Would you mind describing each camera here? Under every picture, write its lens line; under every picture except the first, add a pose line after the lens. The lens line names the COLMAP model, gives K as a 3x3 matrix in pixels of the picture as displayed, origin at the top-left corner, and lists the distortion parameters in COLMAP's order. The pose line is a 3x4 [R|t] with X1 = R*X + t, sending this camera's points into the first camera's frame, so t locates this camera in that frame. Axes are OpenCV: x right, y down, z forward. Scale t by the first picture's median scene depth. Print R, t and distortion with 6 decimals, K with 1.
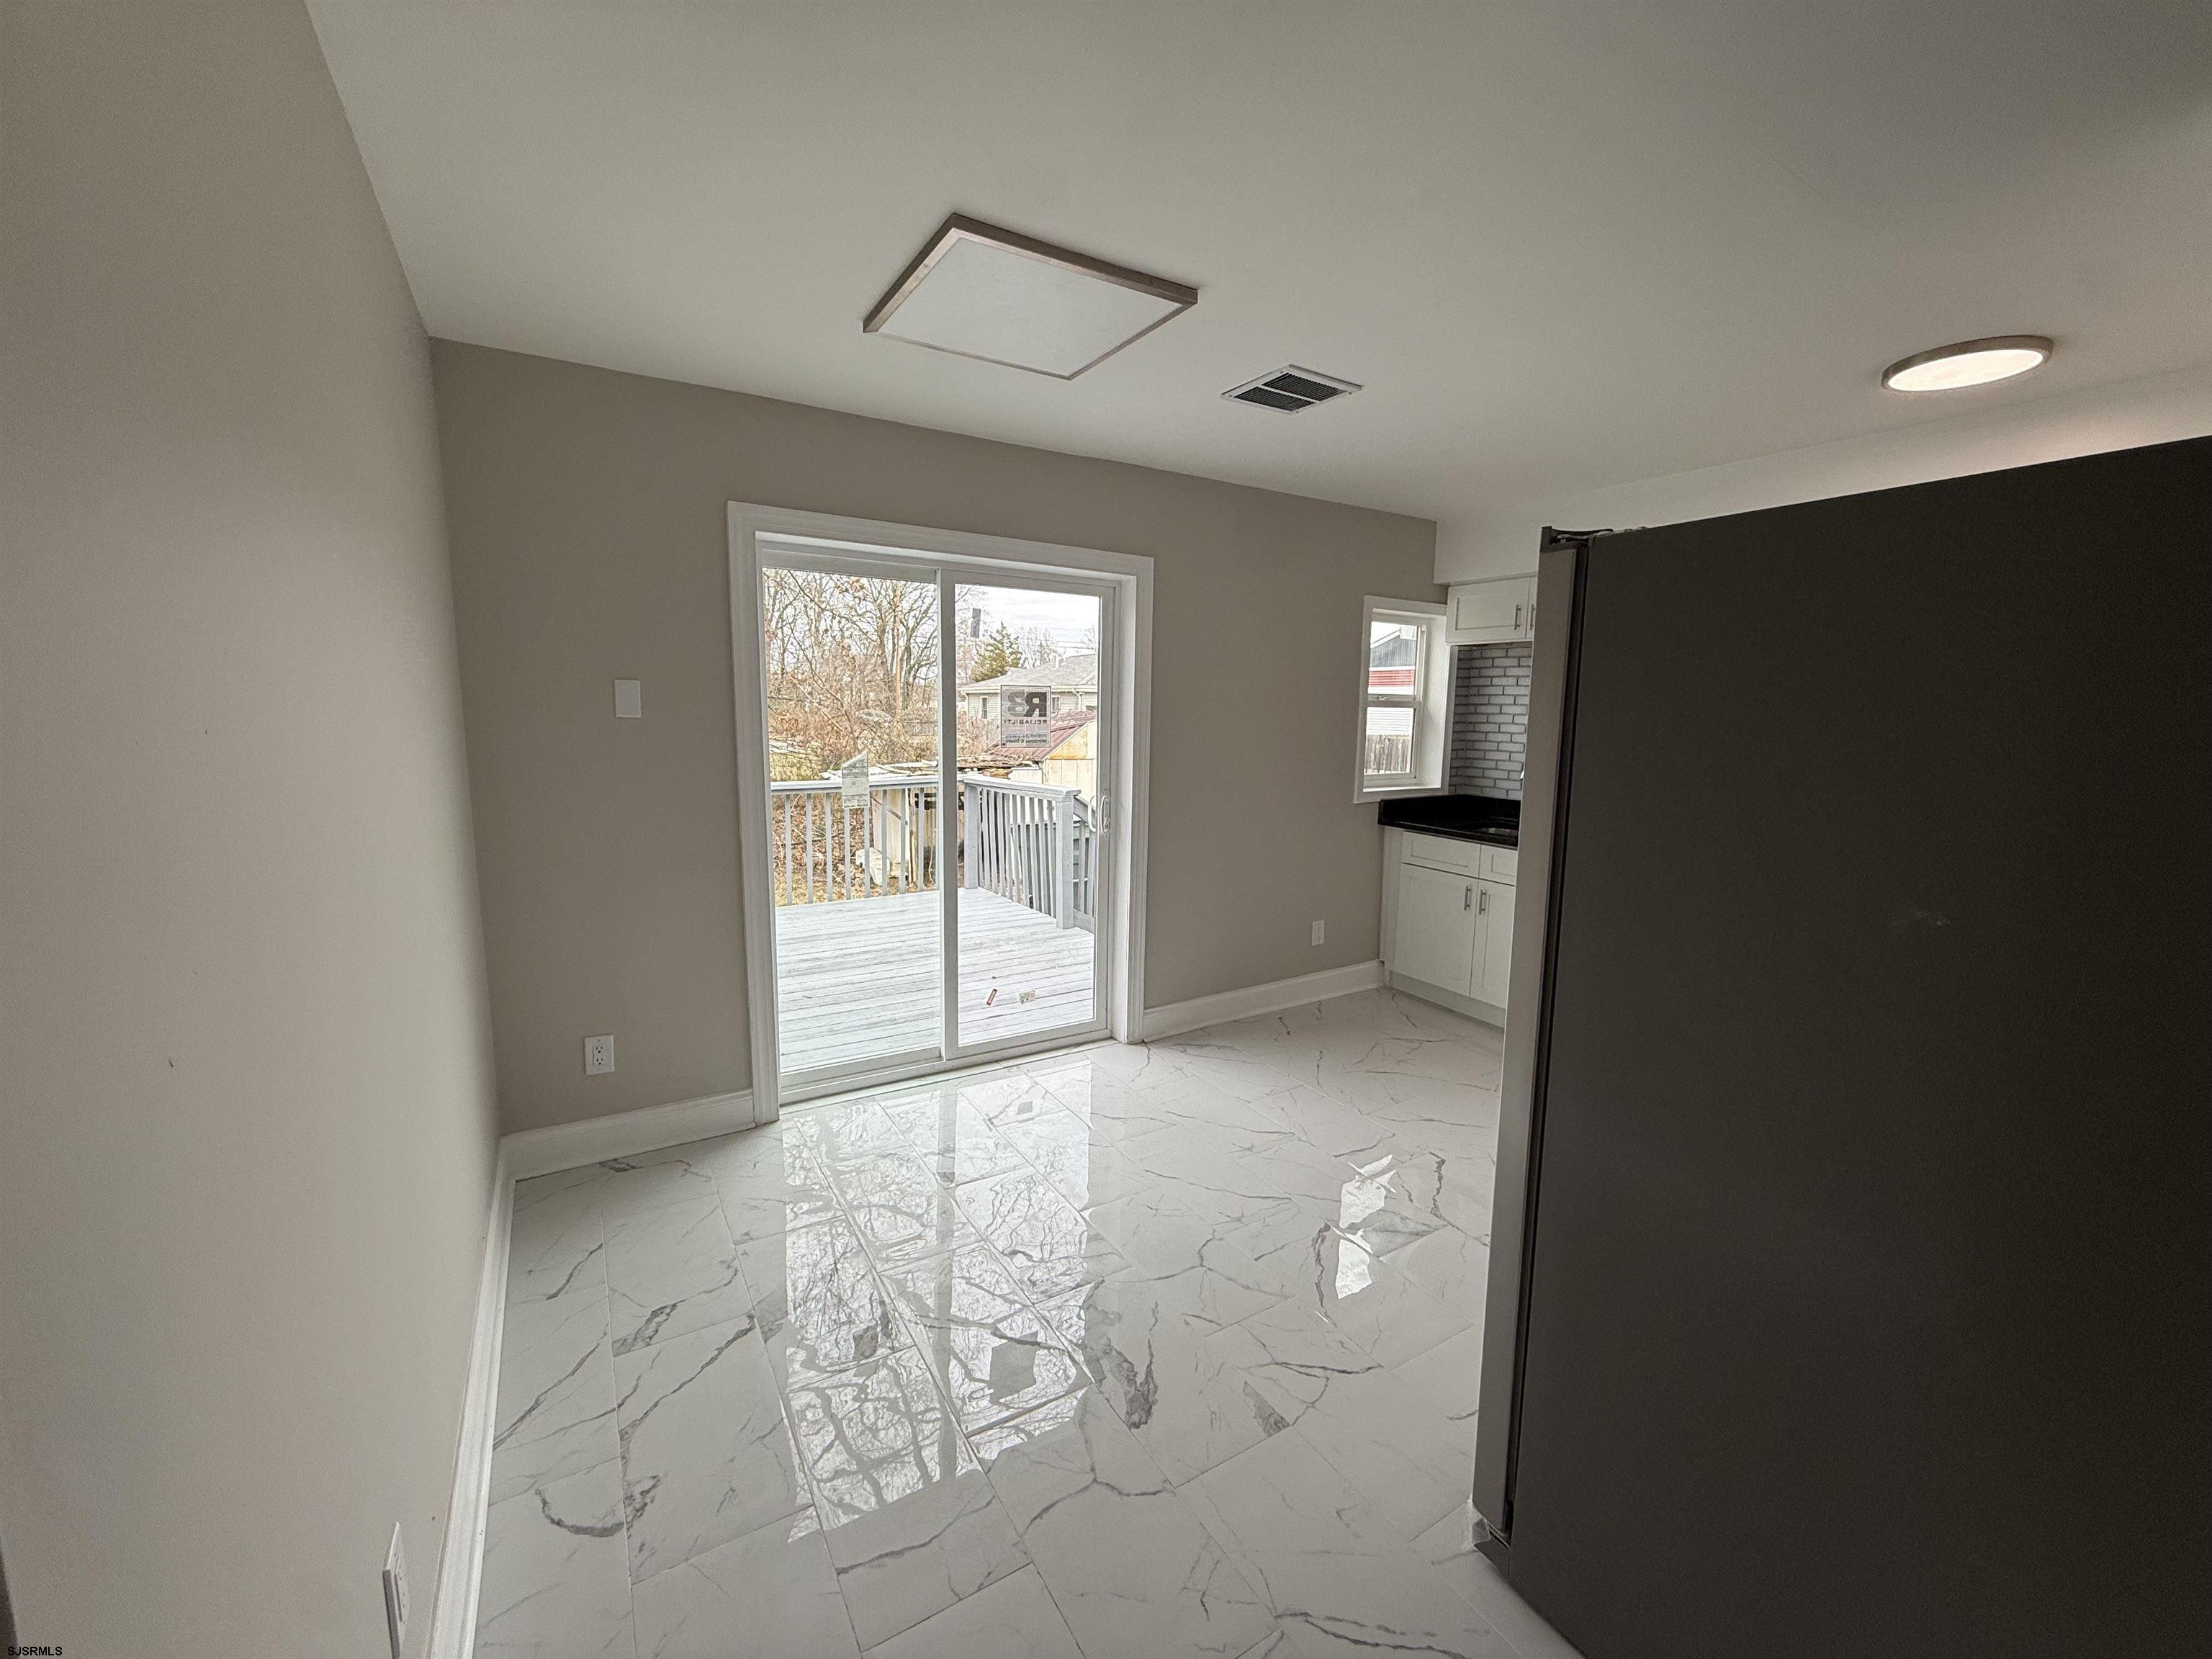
lens RADIAL K [[881.5, 0, 1102.0], [0, 881.5, 826.4], [0, 0, 1]] dist [0.001094, -0.000204]
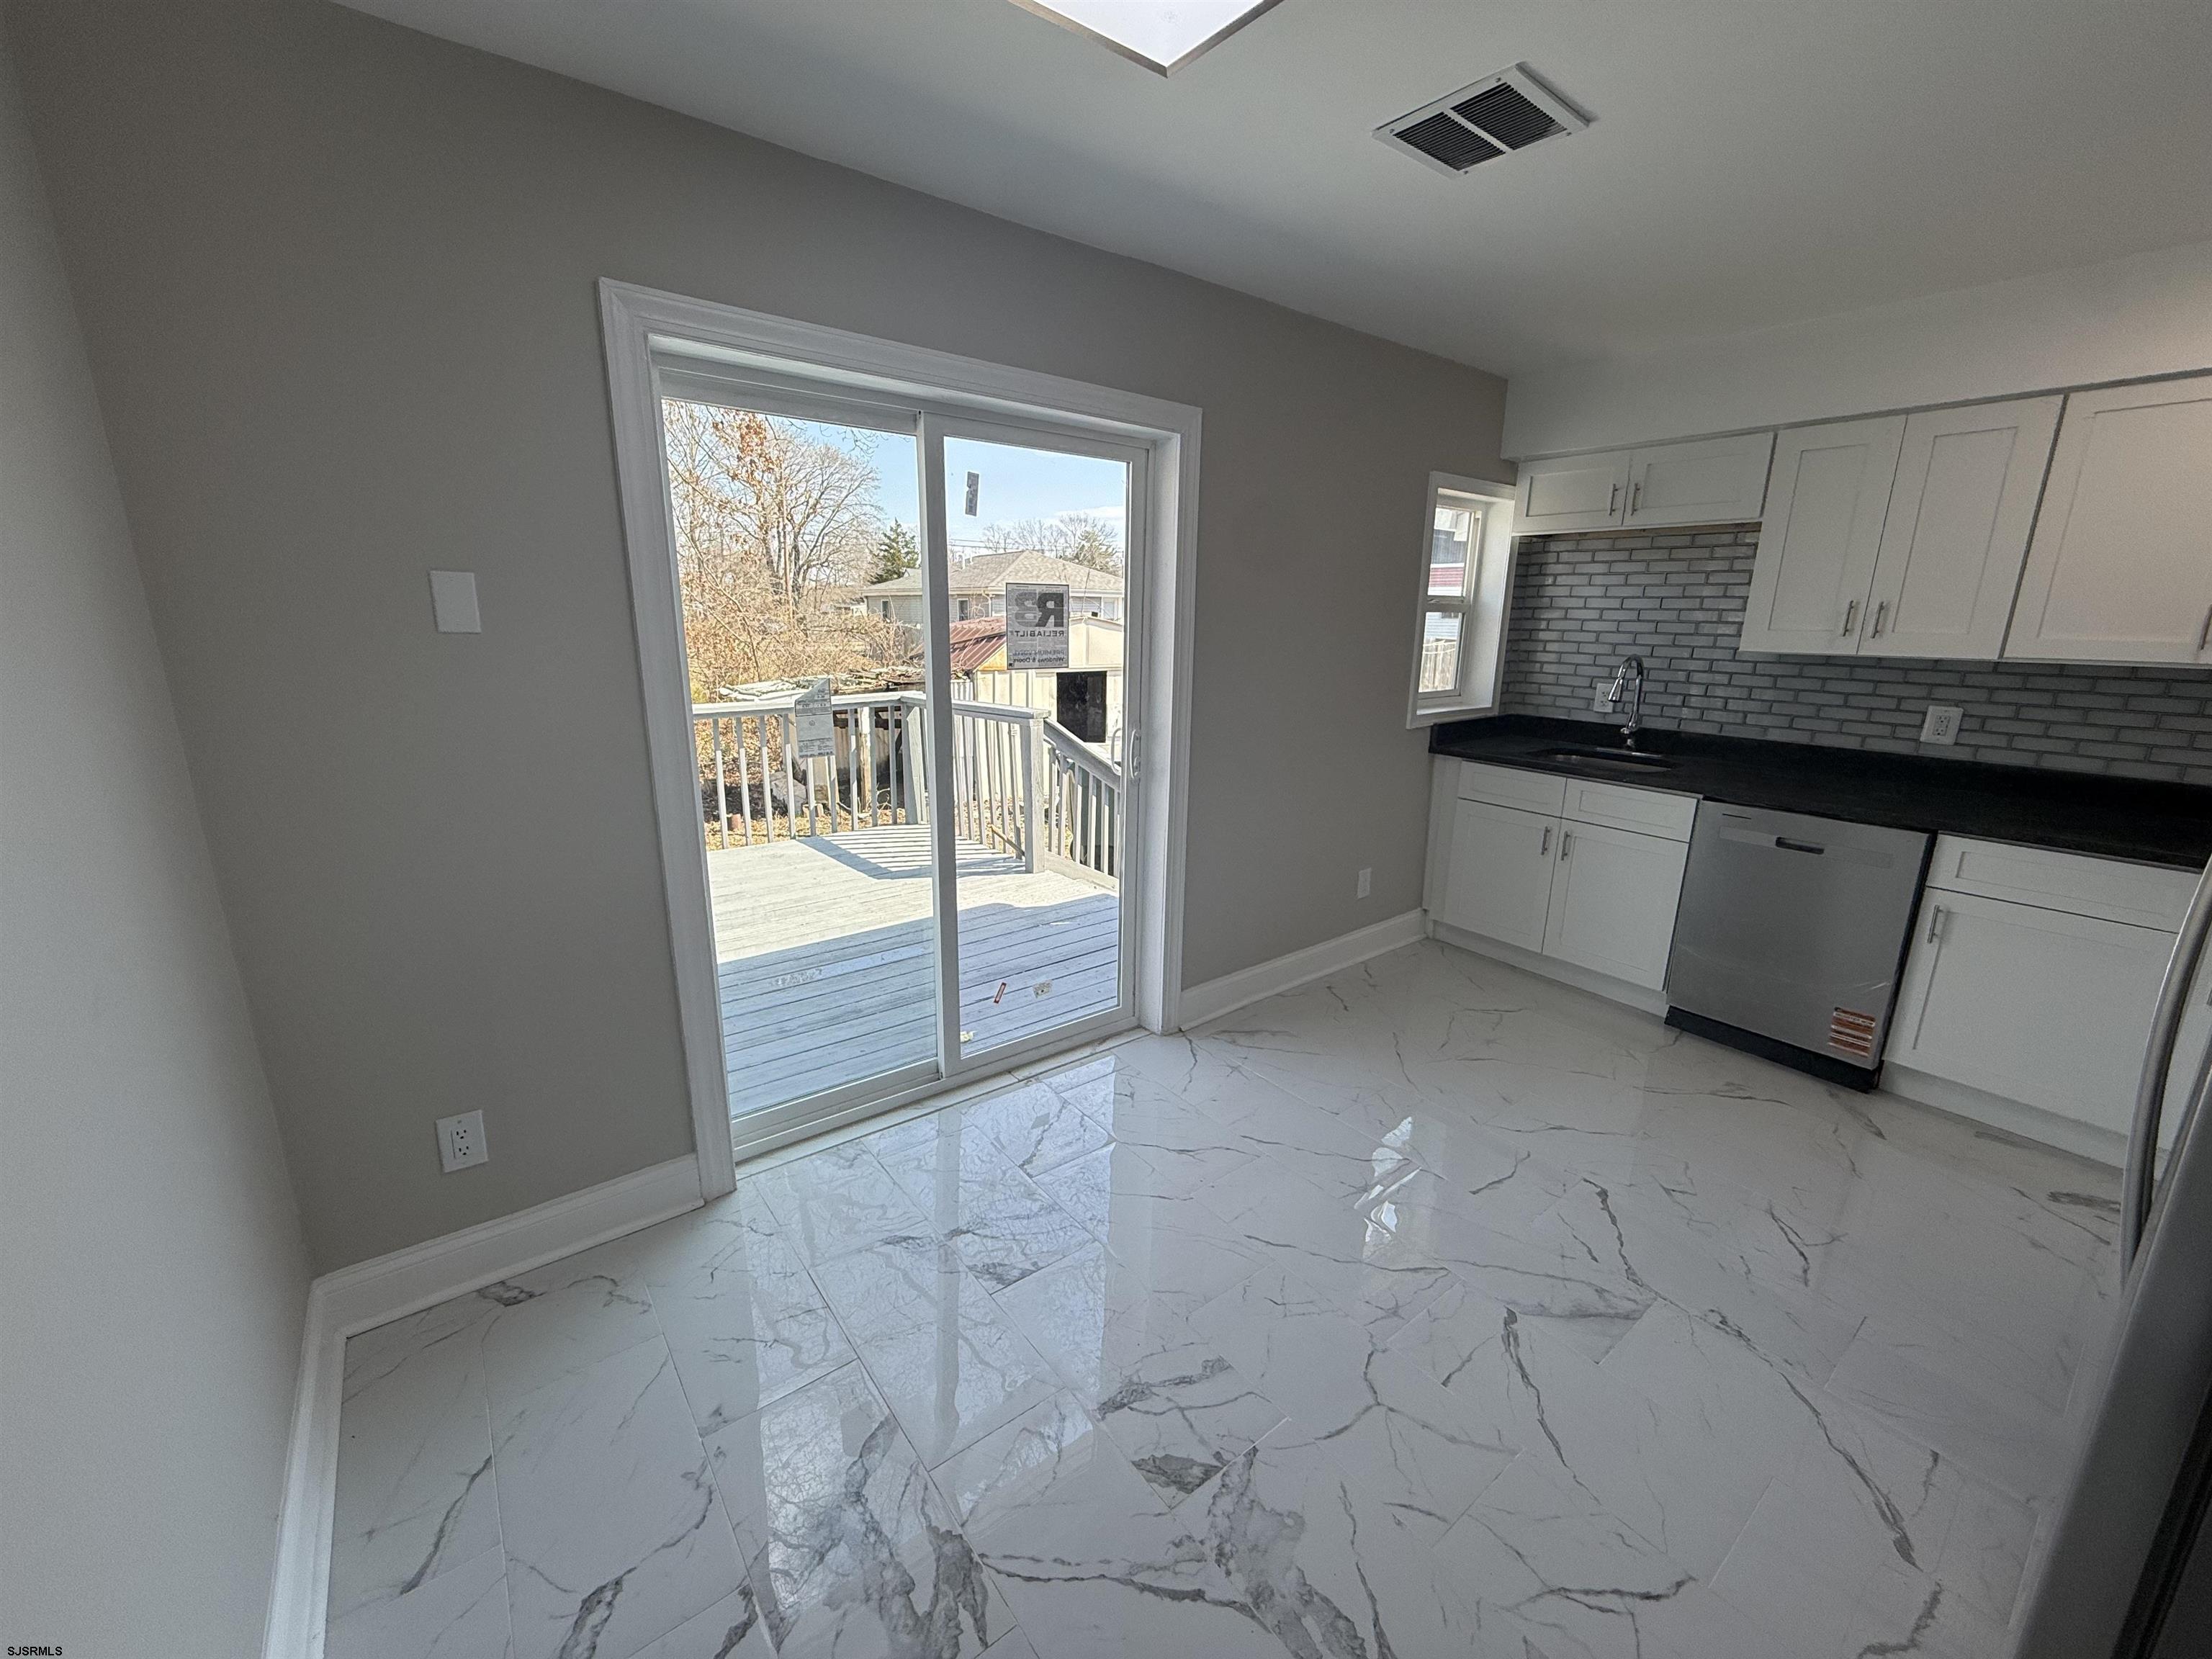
lens RADIAL K [[883.2, 0, 1101.6], [0, 883.2, 828.5], [0, 0, 1]] dist [0.001204, 0.000037]
pose [[0.994047, -0.028697, 0.105101, -0.102600], [0.017279, 0.994003, 0.107979, -0.030529], [-0.107570, -0.105520, 0.988582, 0.210724]]
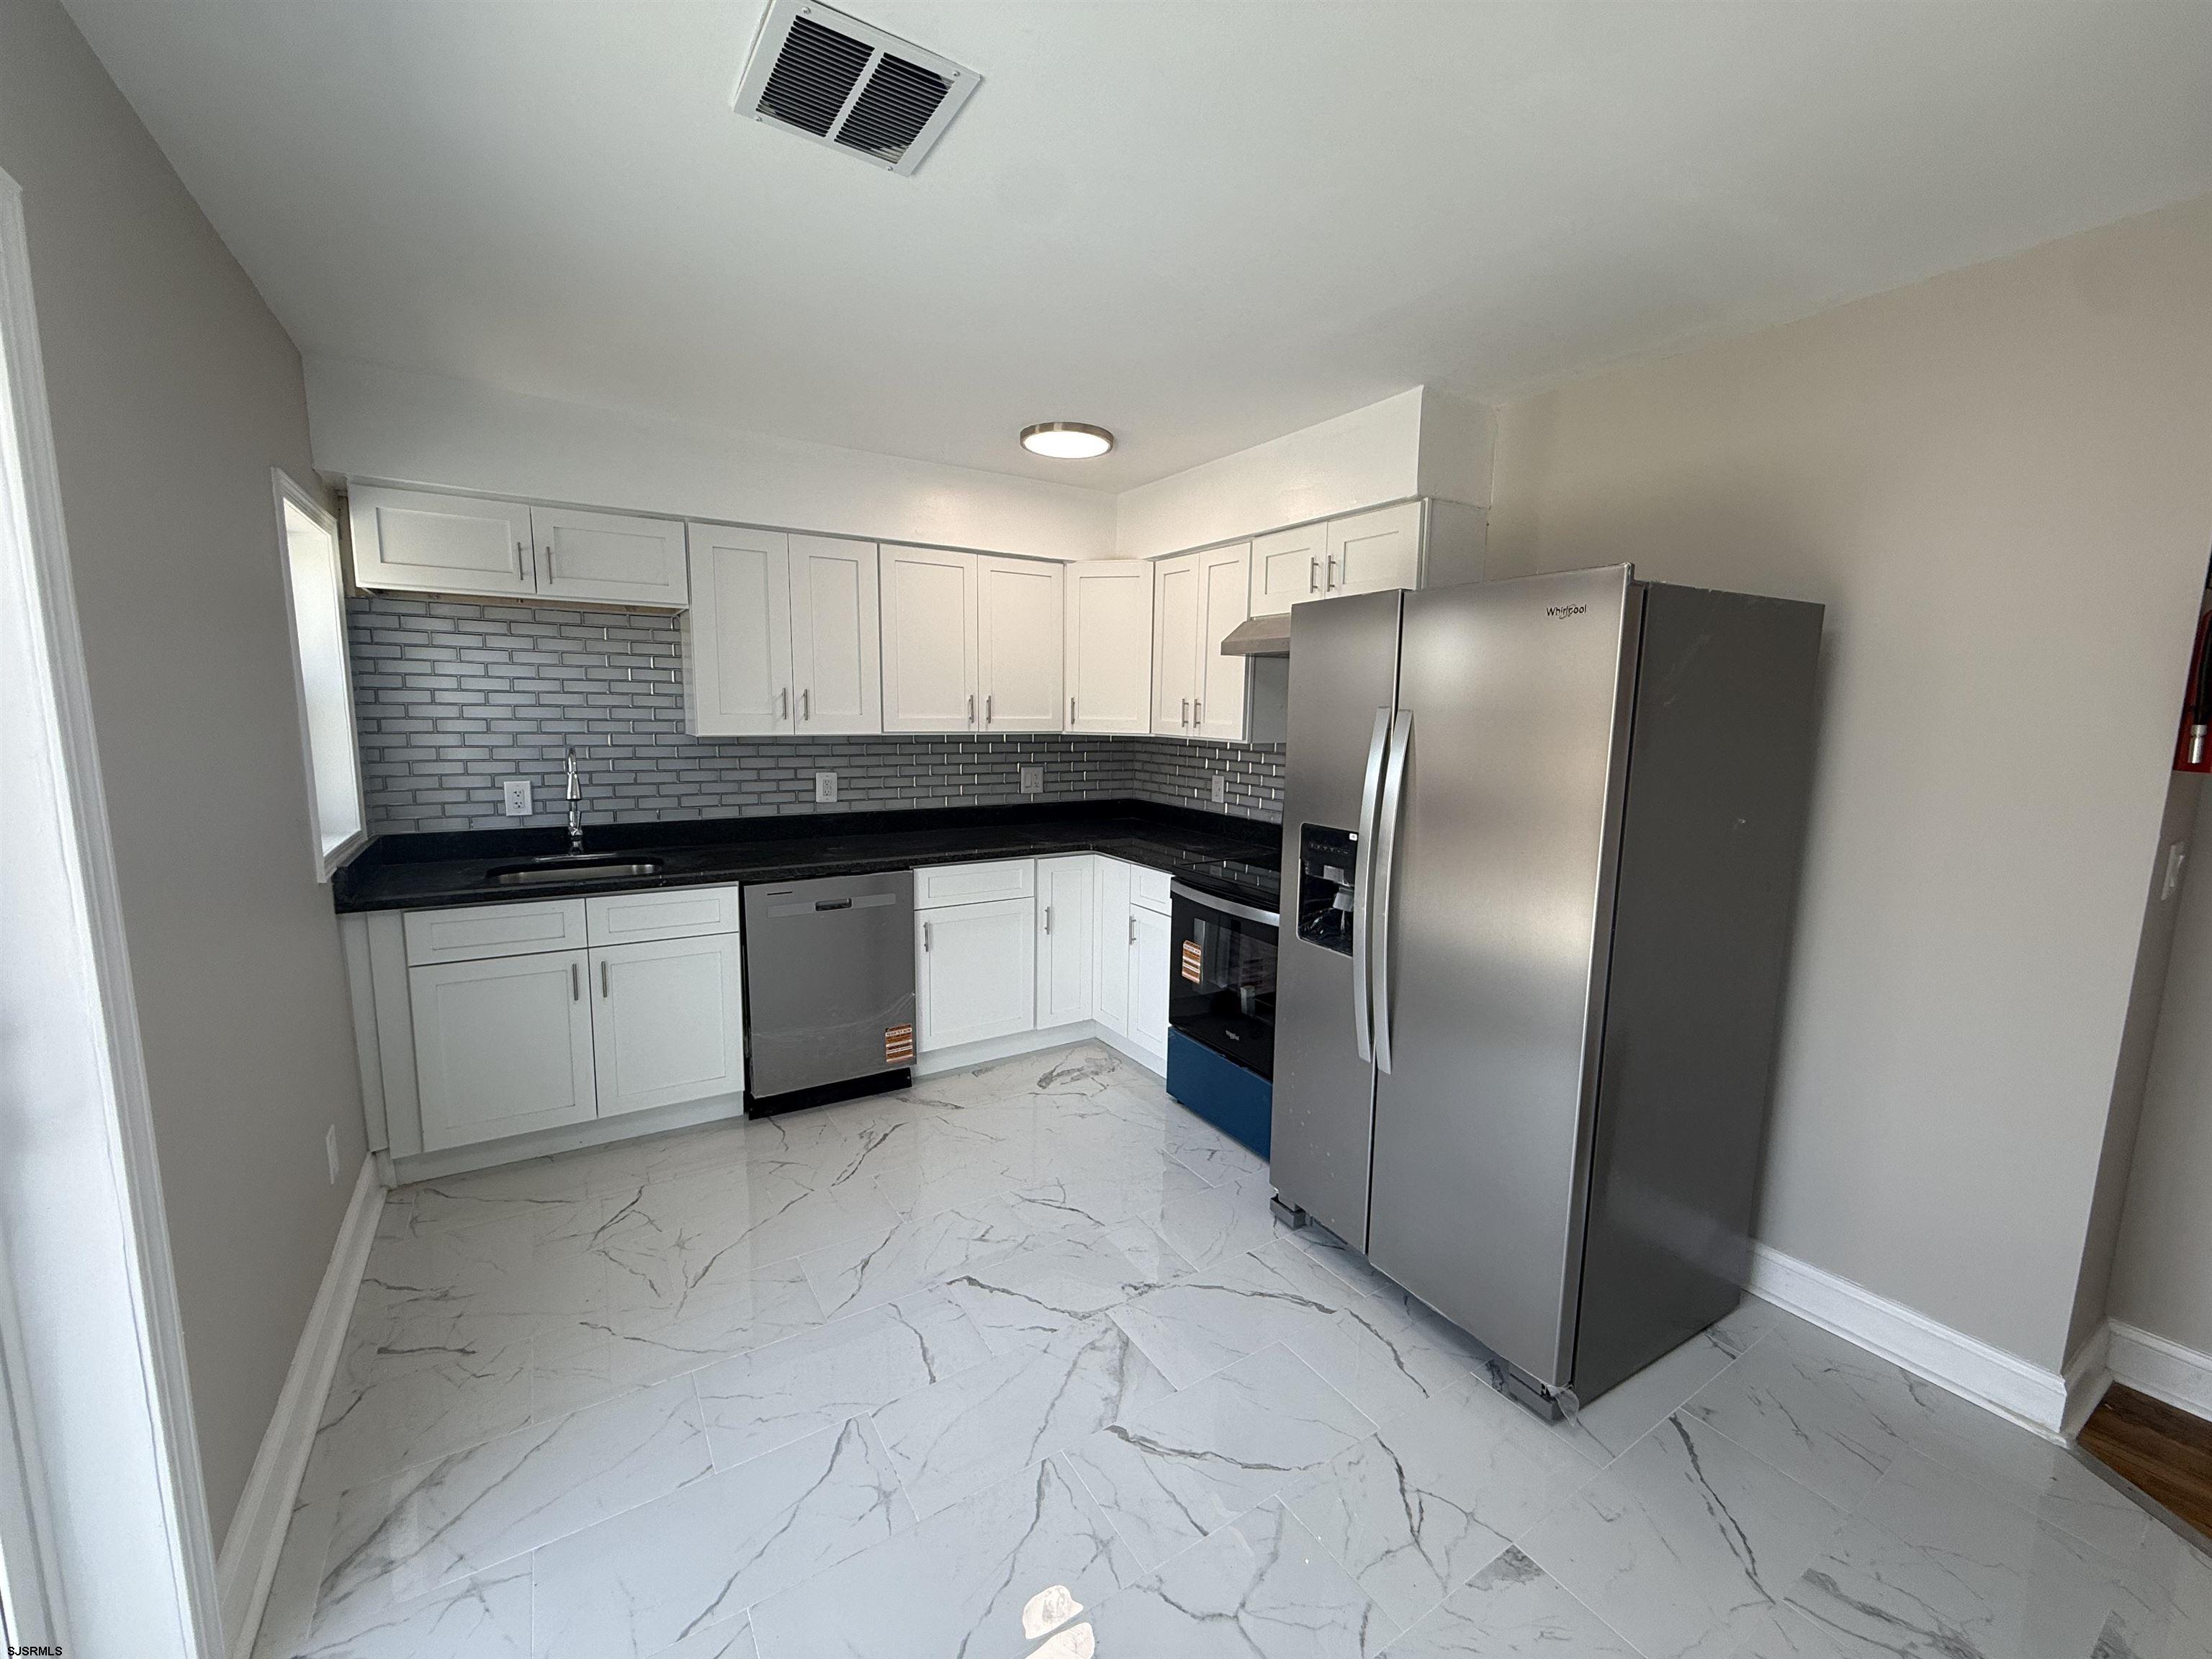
lens RADIAL K [[881.5, 0, 1102.0], [0, 881.5, 826.4], [0, 0, 1]] dist [0.001094, -0.000204]
pose [[-0.017918, -0.147105, 0.988959, -0.242841], [0.123181, 0.981257, 0.148192, -0.086120], [-0.992222, 0.124476, 0.000539, 0.602618]]
